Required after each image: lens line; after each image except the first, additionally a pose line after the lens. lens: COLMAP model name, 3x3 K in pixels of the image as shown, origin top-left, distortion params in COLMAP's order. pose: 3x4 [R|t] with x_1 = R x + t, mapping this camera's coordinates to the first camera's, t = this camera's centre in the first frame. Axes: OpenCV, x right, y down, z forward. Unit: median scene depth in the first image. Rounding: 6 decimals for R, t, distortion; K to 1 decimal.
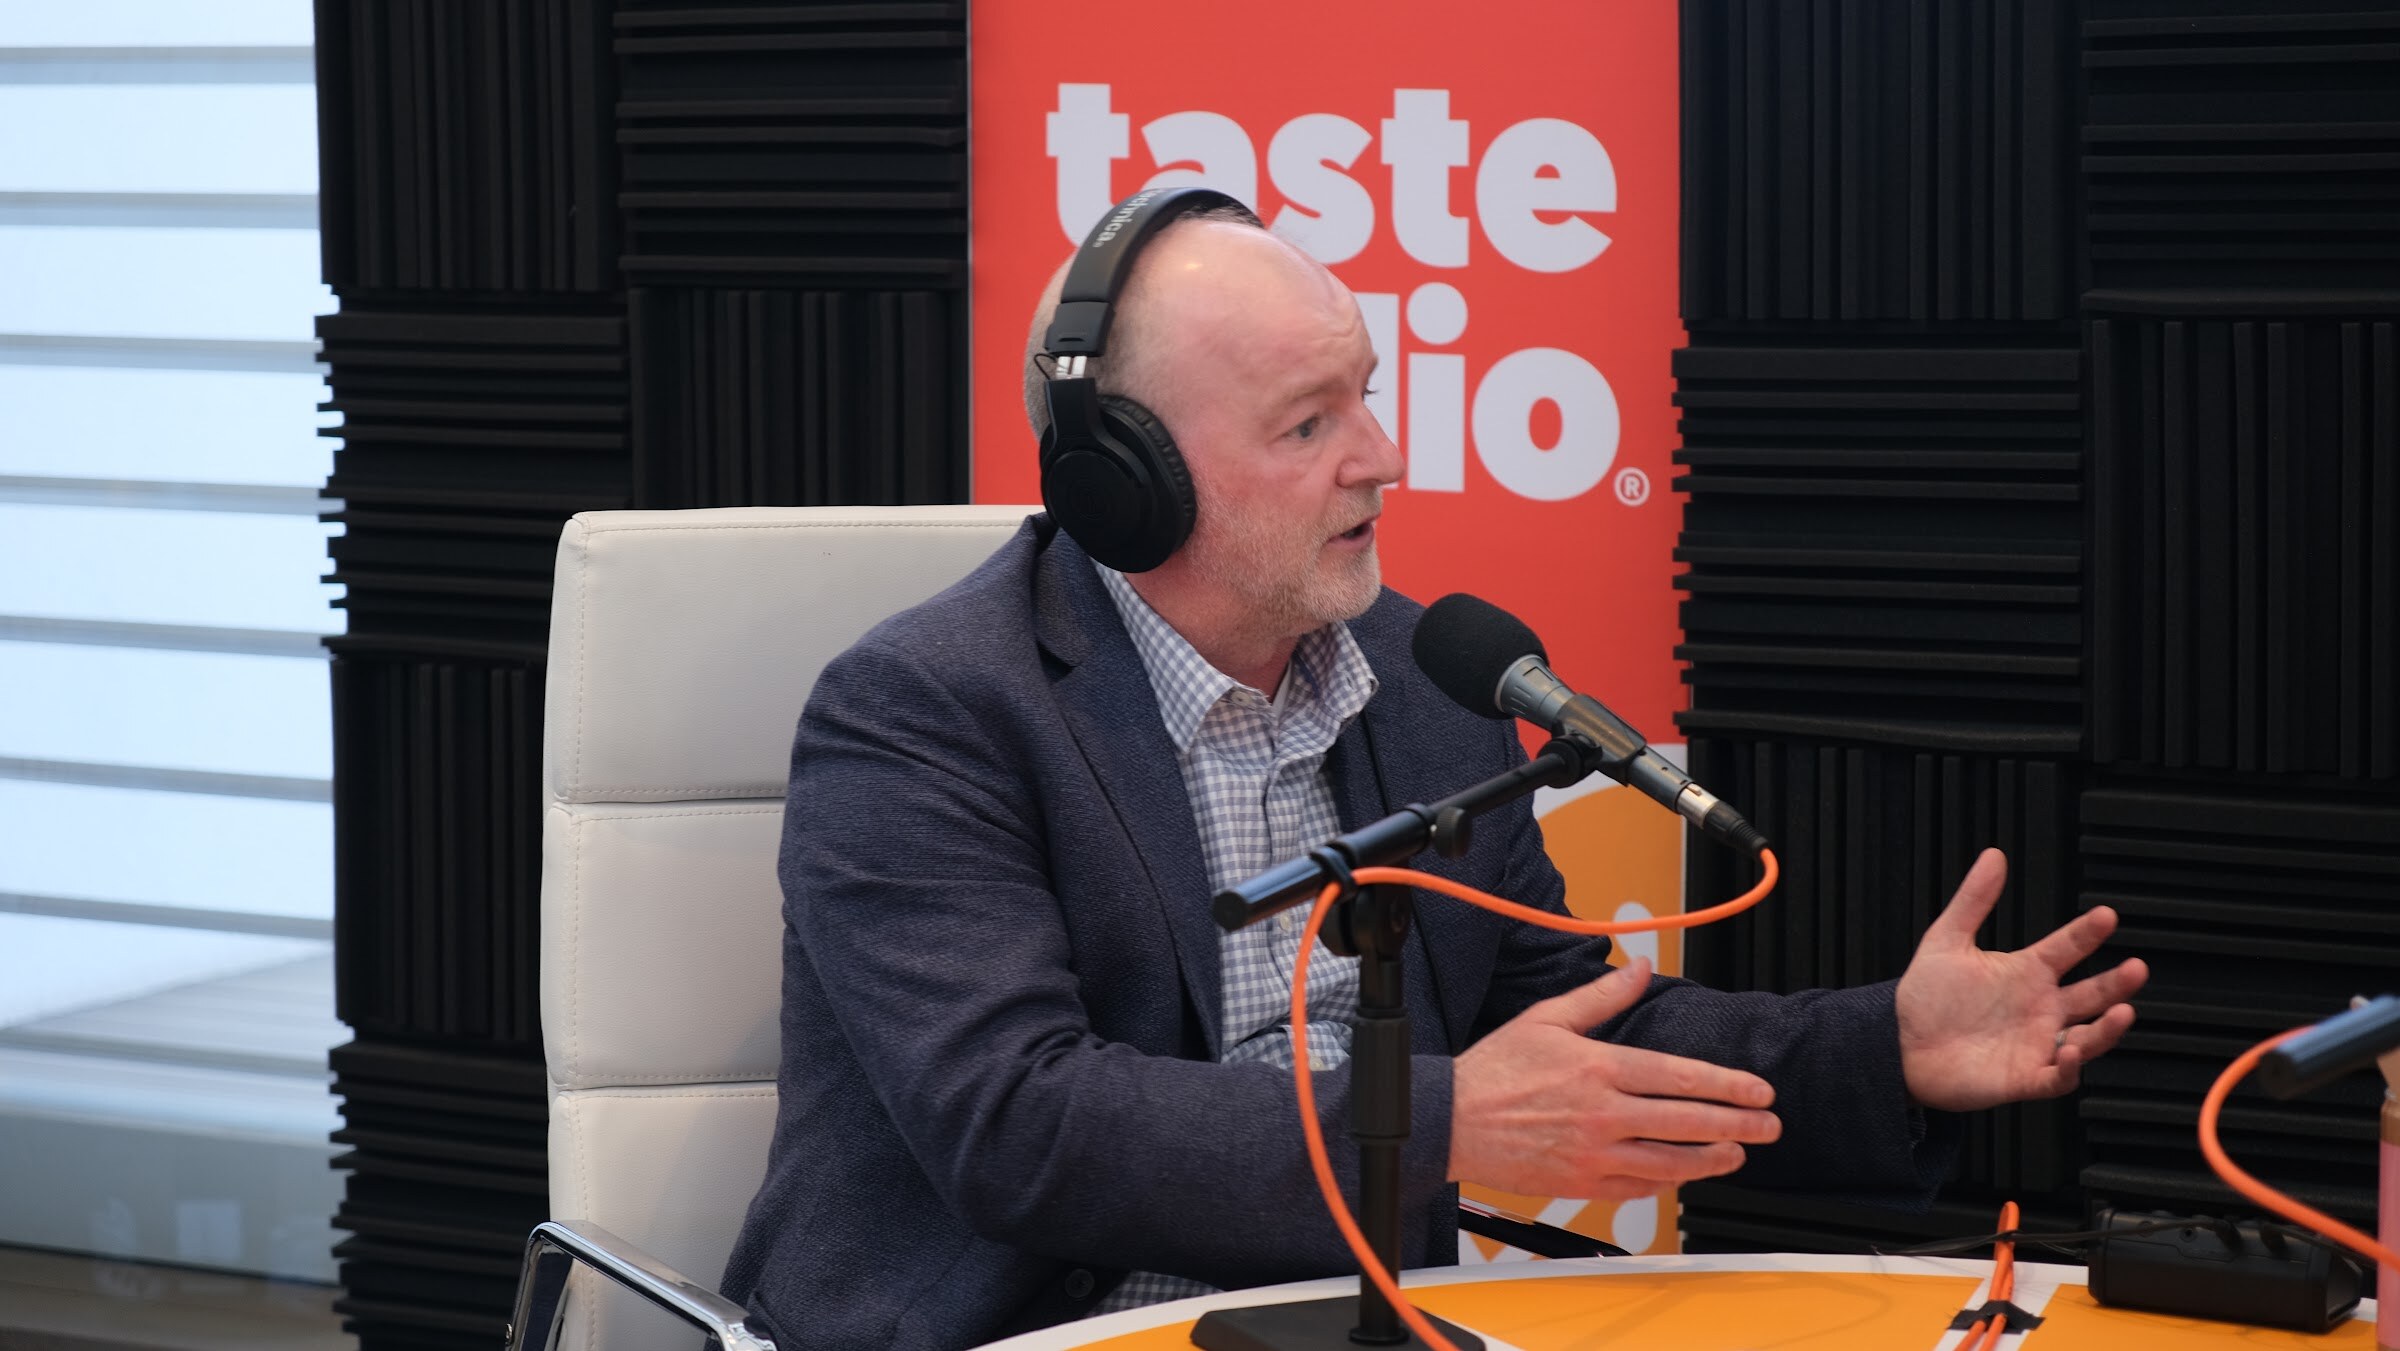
lens RADIAL K [[5195.9, 0, 1236.1], [0, 5195.9, 678.5], [0, 0, 1]] dist [0.096008, 0.000000]
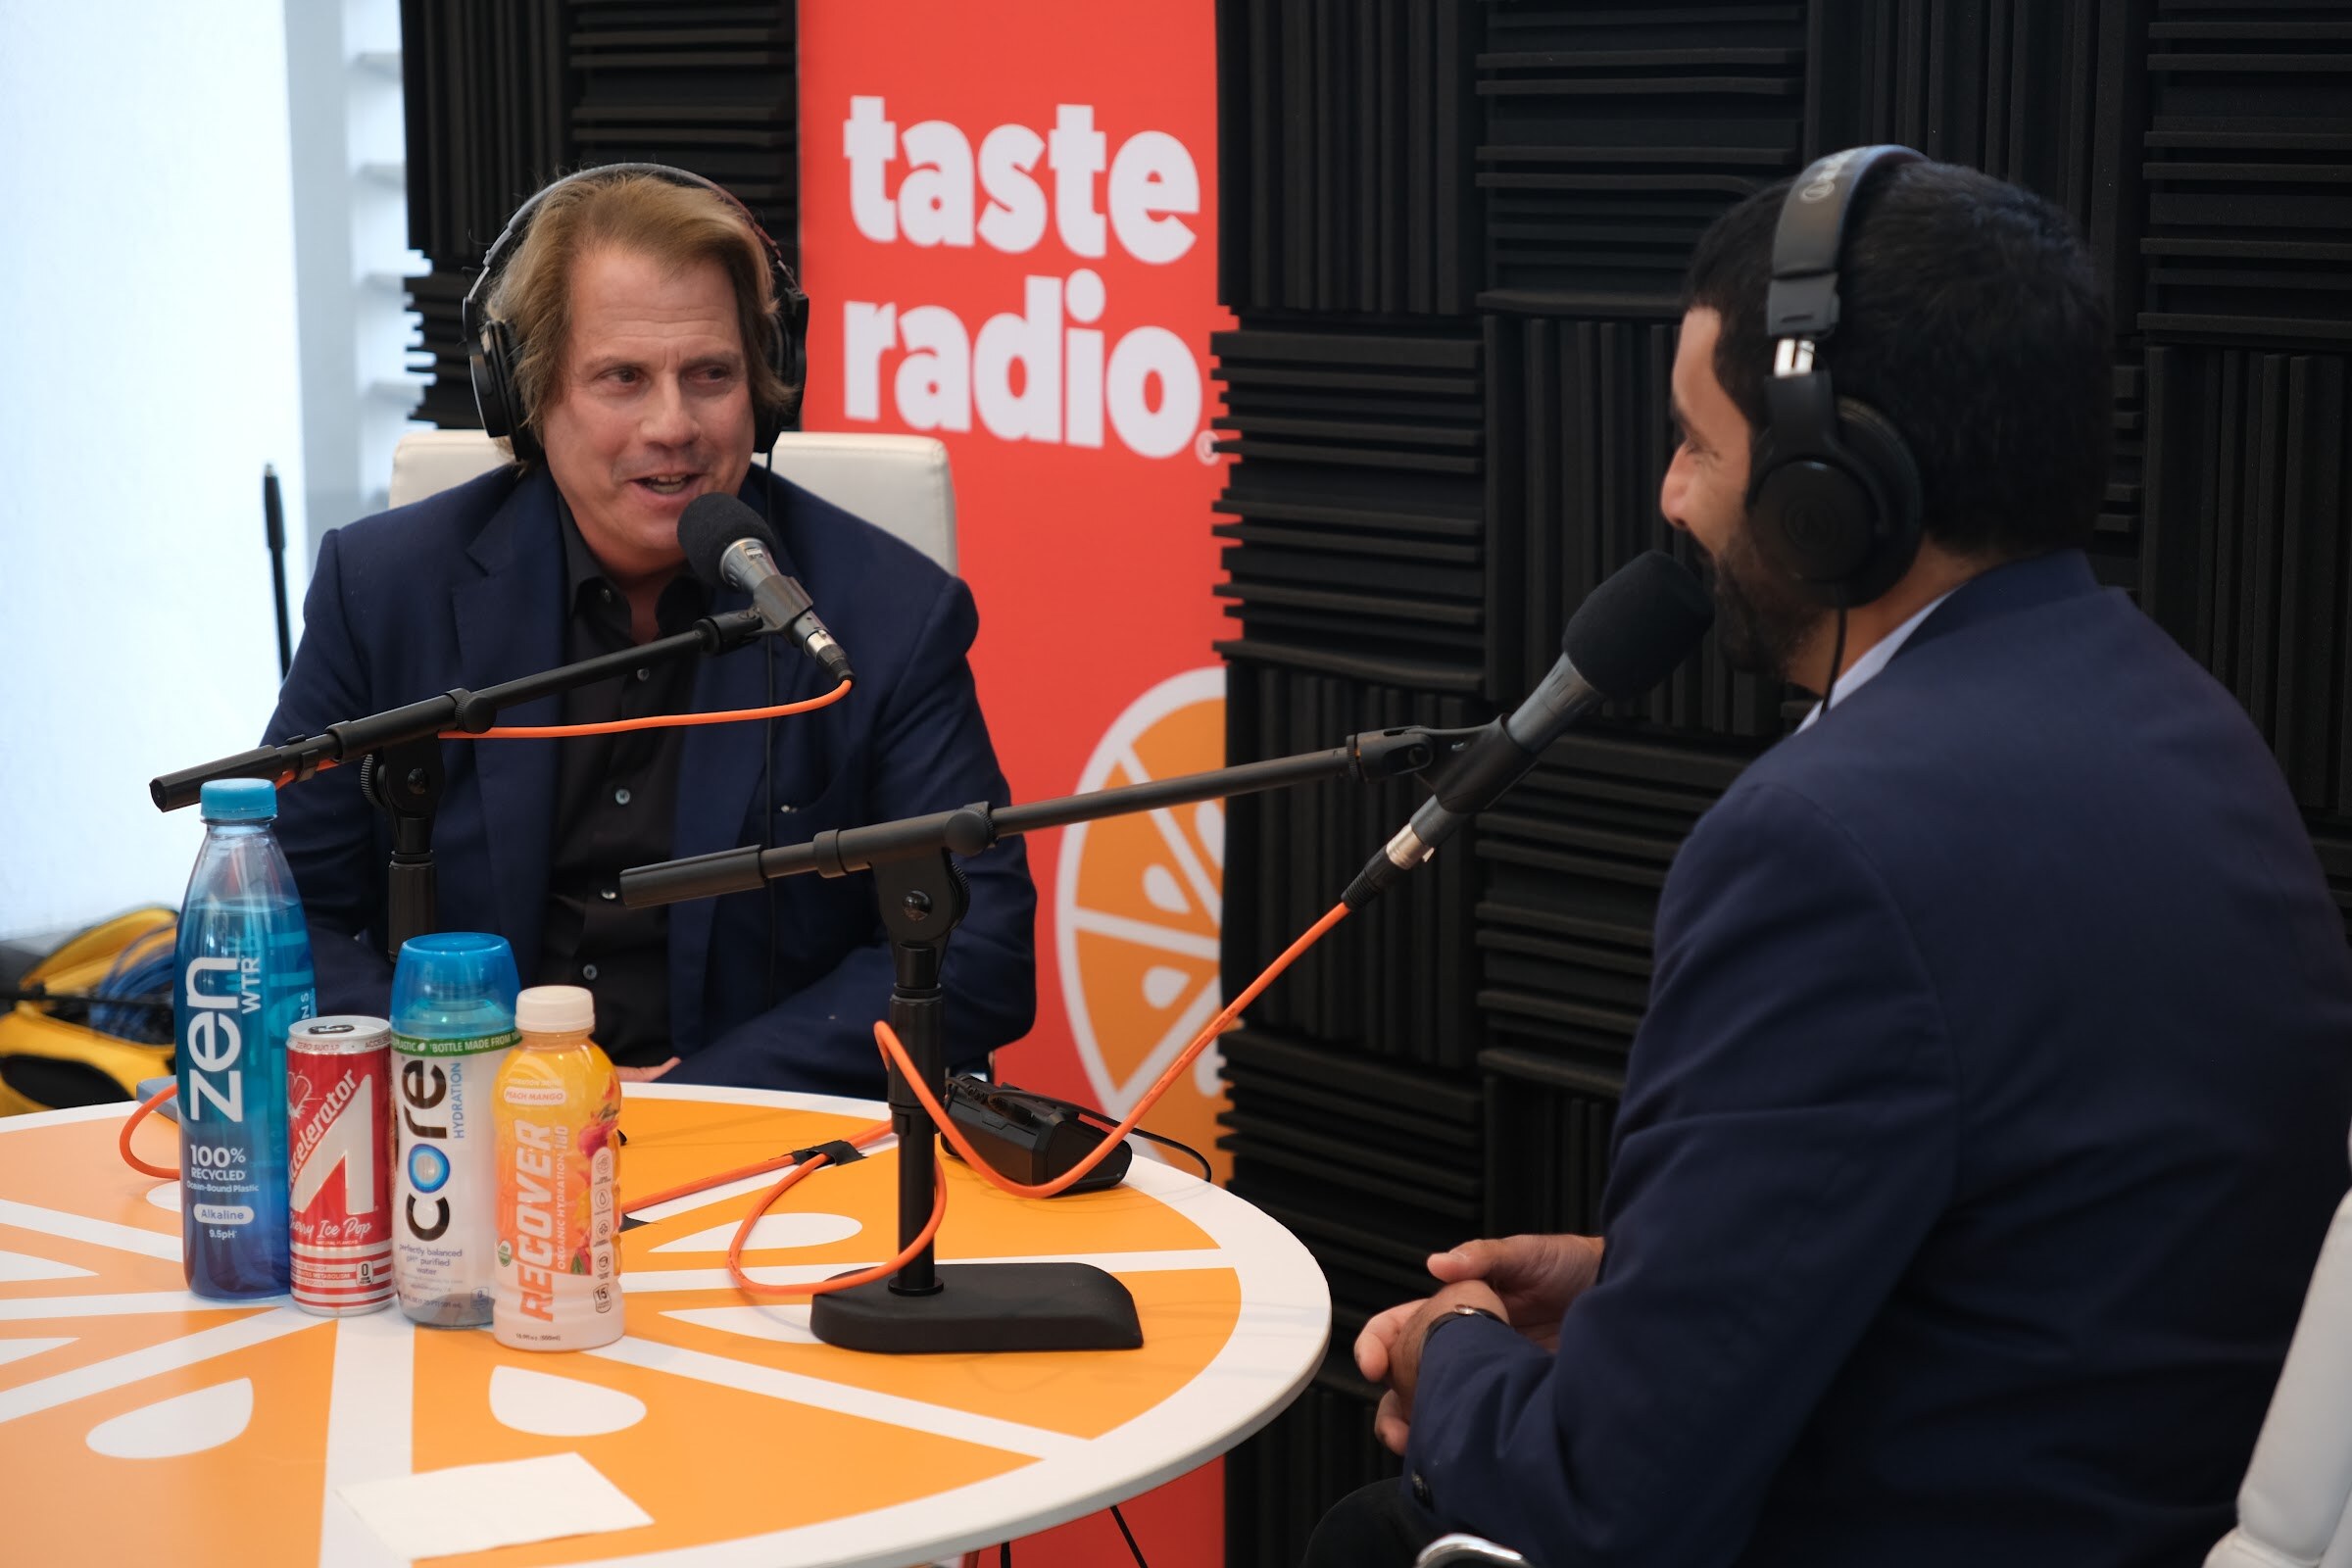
lens RADIAL K [[4443.8, 0, 1187.2], [0, 4443.8, 751.5], [0, 0, 1]] dist [0.111362, 0.000000]
pose [[0.948961, 0.054232, -0.310695, 0.386413], [-0.041775, 0.998039, 0.046616, -0.014966], [0.312614, -0.031257, 0.949366, 0.040950]]
